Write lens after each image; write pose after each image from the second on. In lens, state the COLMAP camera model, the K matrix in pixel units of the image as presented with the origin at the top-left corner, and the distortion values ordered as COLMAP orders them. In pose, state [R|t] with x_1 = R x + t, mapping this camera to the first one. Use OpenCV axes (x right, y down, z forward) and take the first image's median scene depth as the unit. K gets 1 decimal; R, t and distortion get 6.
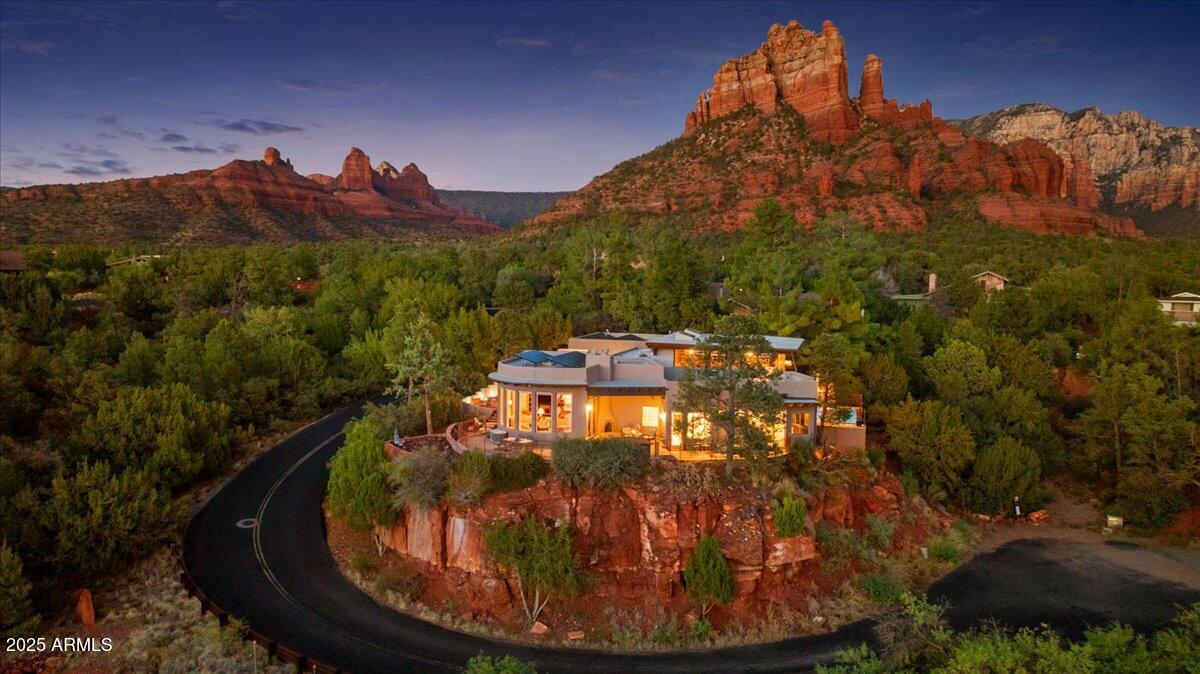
lens RADIAL K [[860.6, 0, 600.0], [0, 860.6, 337.0], [0, 0, 1]] dist [-0.059595, 0.076545]
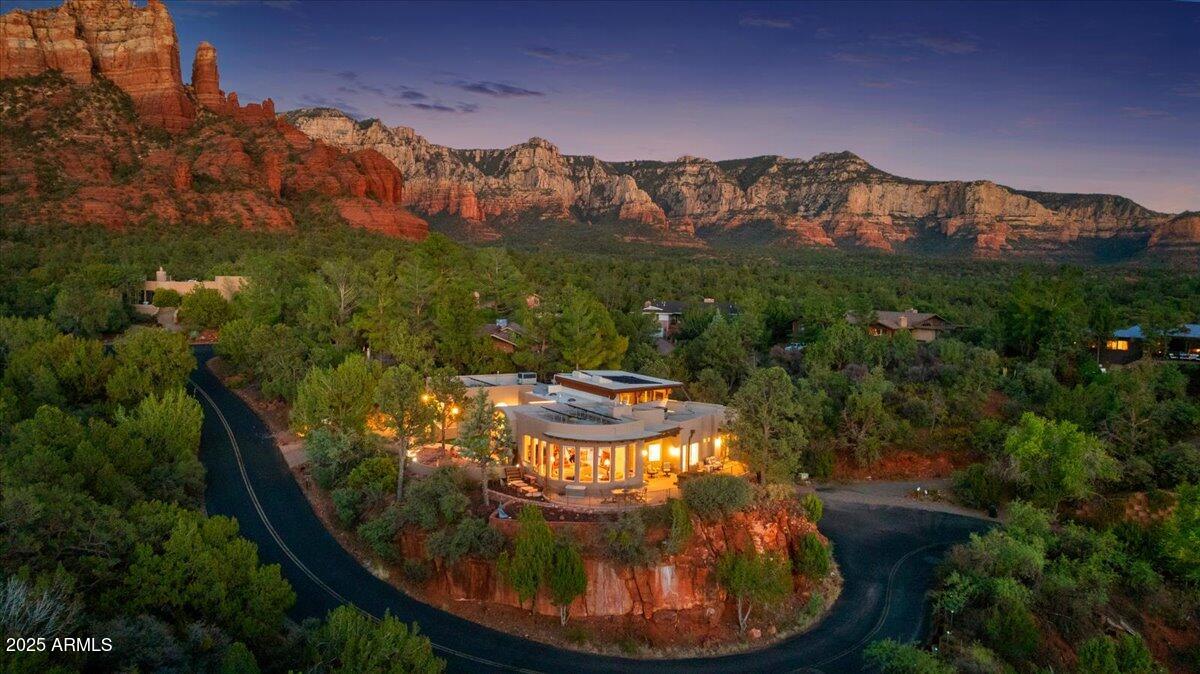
lens RADIAL K [[860.6, 0, 600.0], [0, 860.6, 337.0], [0, 0, 1]] dist [-0.059595, 0.076545]
pose [[0.691654, -0.048537, 0.720596, -0.079542], [0.039347, 0.998790, 0.029508, -0.010096], [-0.721156, 0.007944, 0.692727, 0.020523]]
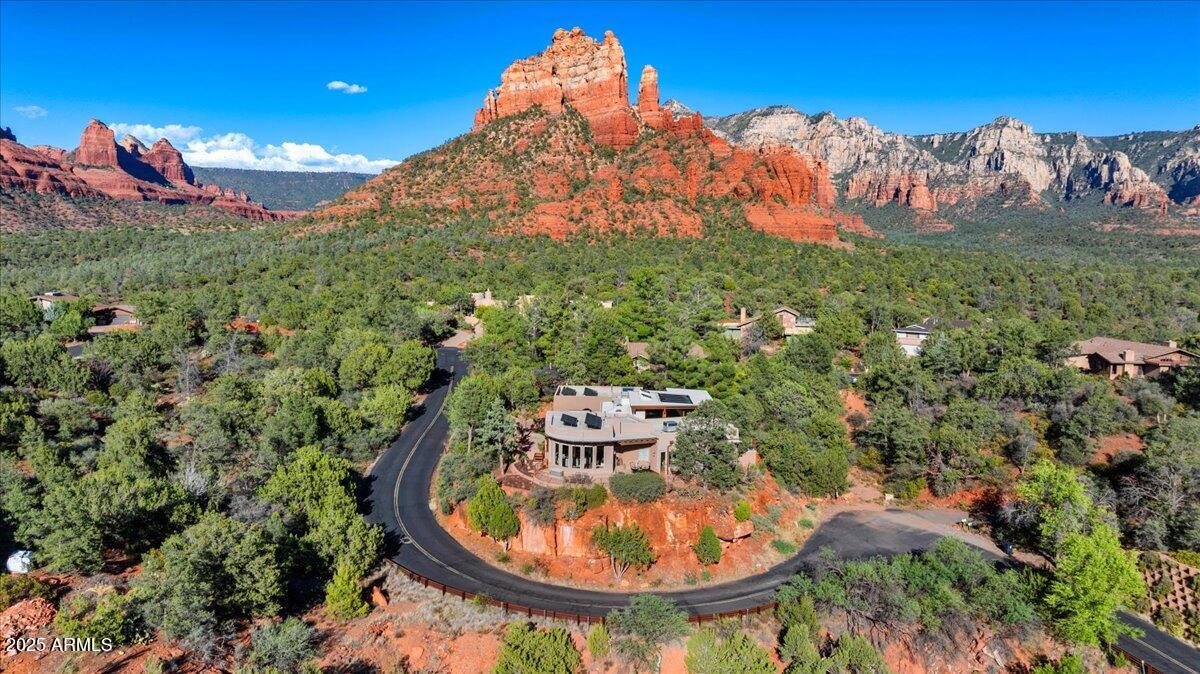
lens RADIAL K [[867.6, 0, 600.0], [0, 867.6, 337.0], [0, 0, 1]] dist [0.006085, 0.006856]
pose [[0.963468, -0.021186, 0.266983, -0.042848], [0.014509, 0.999531, 0.026958, -0.016612], [-0.267429, -0.022100, 0.963324, -0.053461]]
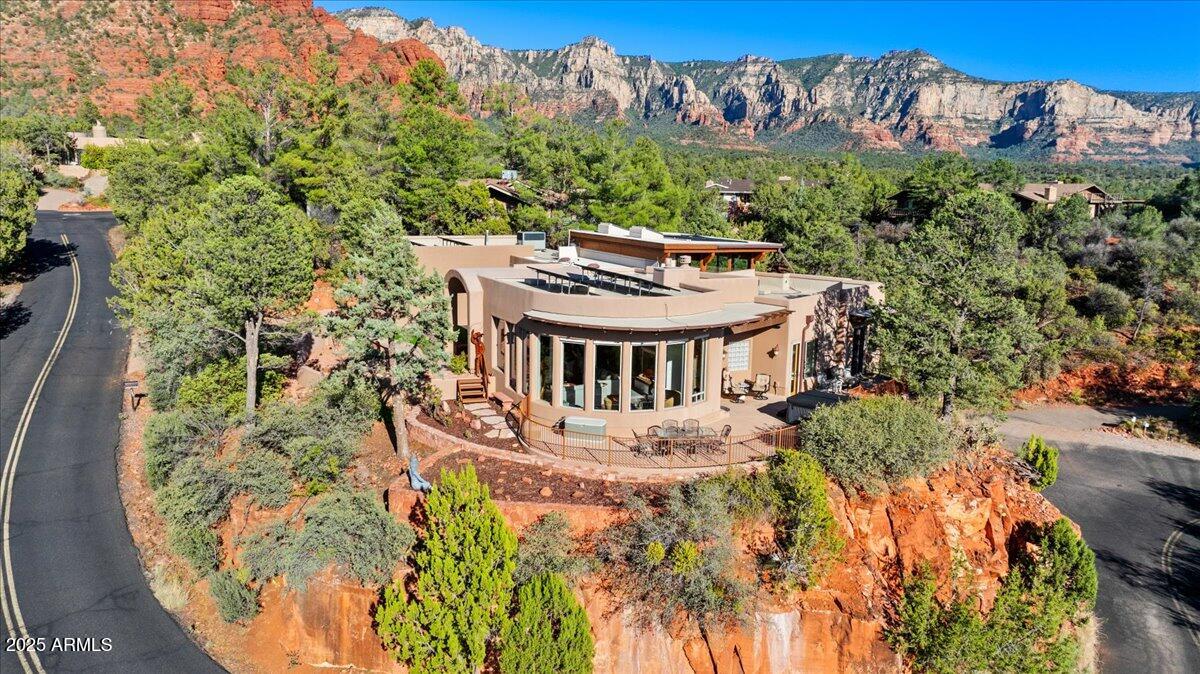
lens RADIAL K [[852.7, 0, 600.0], [0, 852.7, 337.0], [0, 0, 1]] dist [-0.088666, 0.102829]
pose [[0.737124, -0.115408, 0.665830, -0.041867], [0.036034, 0.990620, 0.131811, -0.001047], [-0.674796, -0.073169, 0.734368, 0.055656]]
